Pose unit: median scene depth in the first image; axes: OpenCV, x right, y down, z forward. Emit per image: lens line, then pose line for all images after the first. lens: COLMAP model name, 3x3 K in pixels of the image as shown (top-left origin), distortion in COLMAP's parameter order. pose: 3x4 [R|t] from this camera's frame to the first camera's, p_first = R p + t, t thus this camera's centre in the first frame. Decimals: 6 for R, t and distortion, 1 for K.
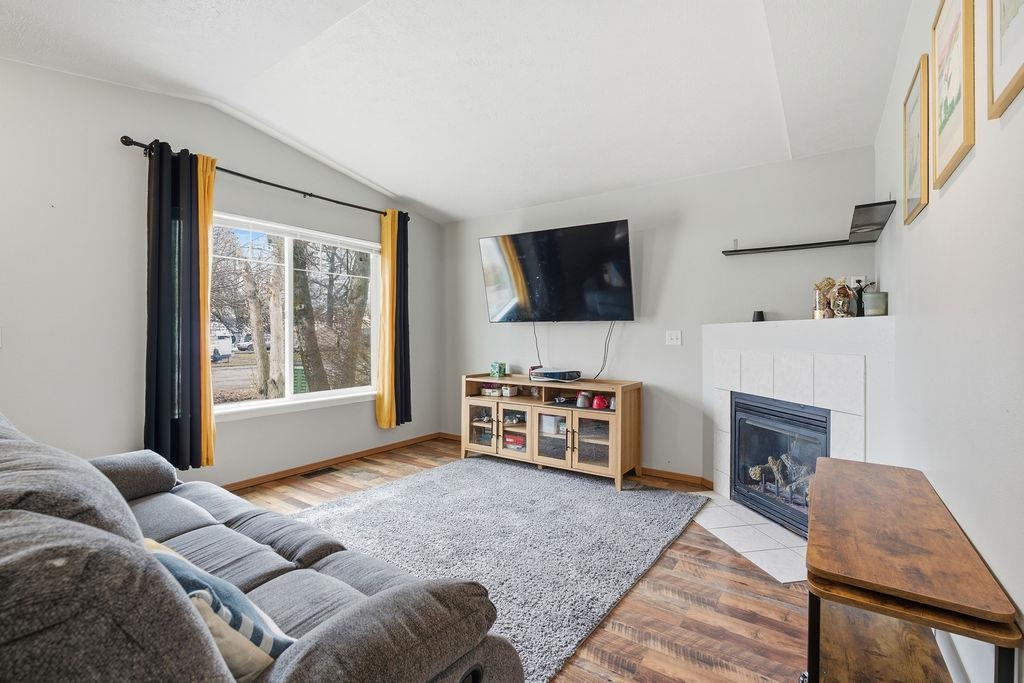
lens RADIAL K [[453.1, 0, 512.1], [0, 453.1, 338.4], [0, 0, 1]] dist [-0.000423, 0.001274]
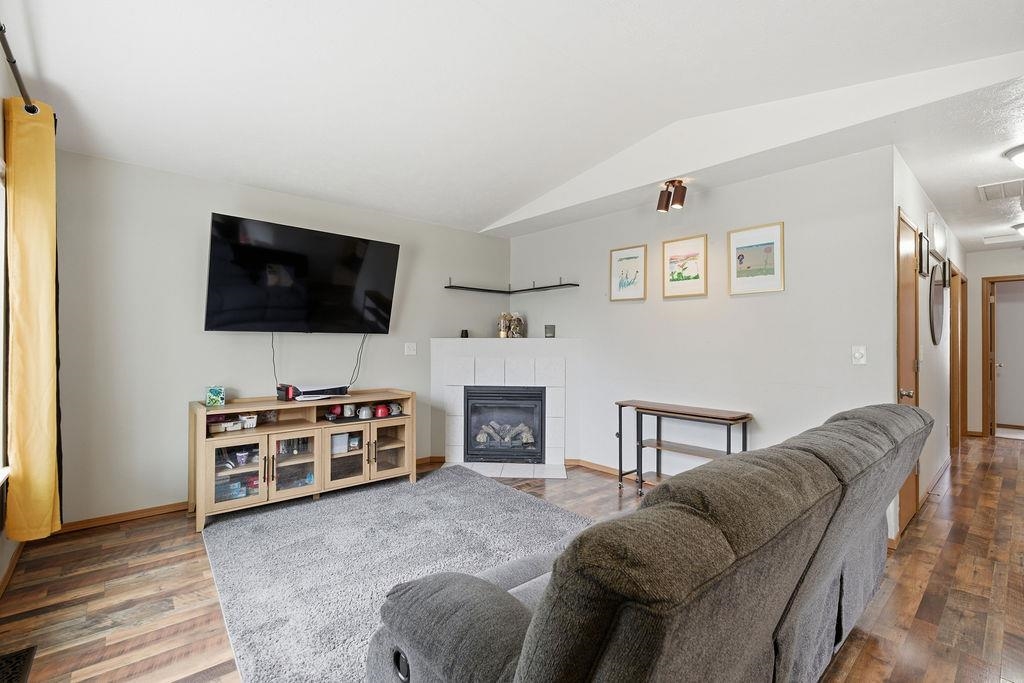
lens RADIAL K [[453.1, 0, 518.9], [0, 453.1, 339.3], [0, 0, 1]] dist [-0.000423, 0.001274]
pose [[0.235963, 0.002134, 0.971760, -0.773899], [-0.001795, 0.999997, -0.001760, -0.026129], [-0.971760, -0.001329, 0.235966, 0.440545]]
